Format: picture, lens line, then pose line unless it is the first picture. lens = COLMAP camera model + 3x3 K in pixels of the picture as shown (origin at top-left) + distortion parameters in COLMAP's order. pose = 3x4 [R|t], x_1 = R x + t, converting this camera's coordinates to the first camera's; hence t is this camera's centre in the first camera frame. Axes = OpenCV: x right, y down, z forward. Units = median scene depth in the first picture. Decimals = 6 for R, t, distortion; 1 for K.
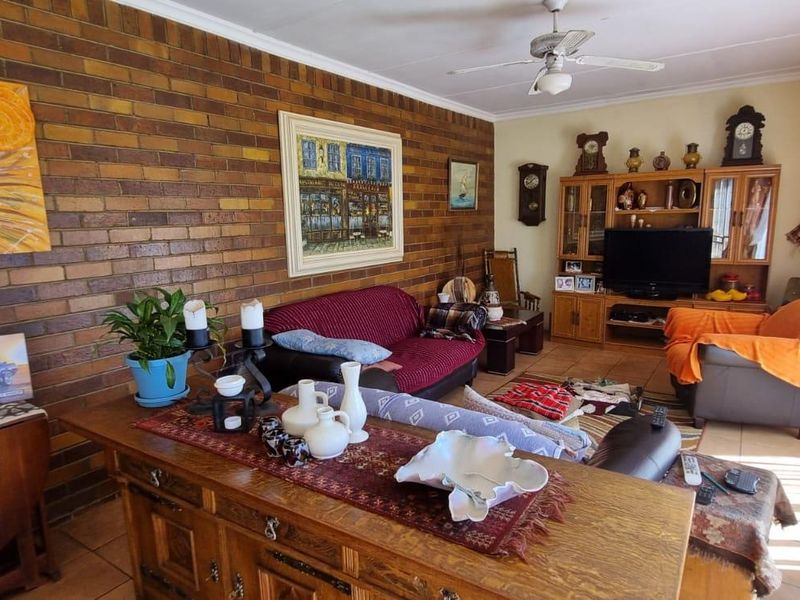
lens RADIAL K [[510.6, 0, 397.0], [0, 510.6, 307.9], [0, 0, 1]] dist [-0.003141, -0.002750]
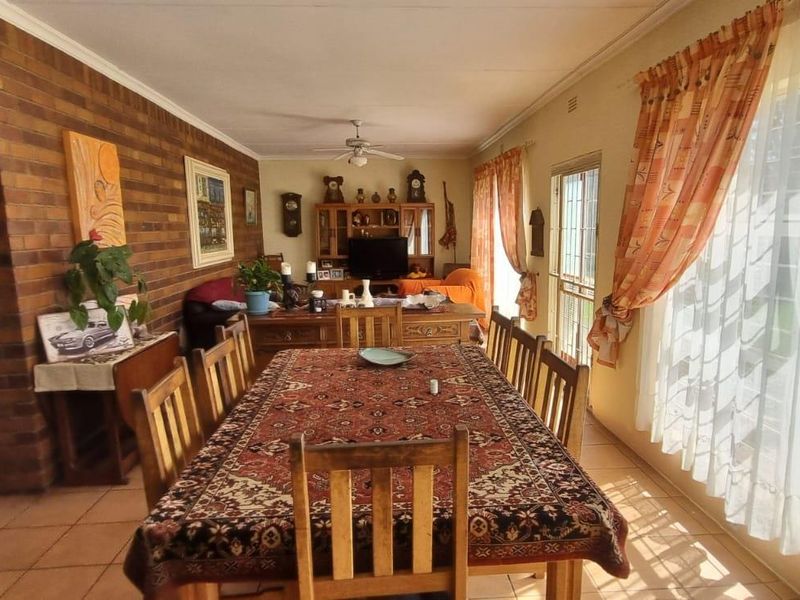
lens RADIAL K [[510.6, 0, 403.5], [0, 510.6, 300.5], [0, 0, 1]] dist [-0.003141, -0.002750]
pose [[0.794240, -0.072470, 0.603266, -0.436551], [0.099491, 0.994973, -0.011460, 0.074300], [-0.599403, 0.069121, 0.797458, -0.356346]]
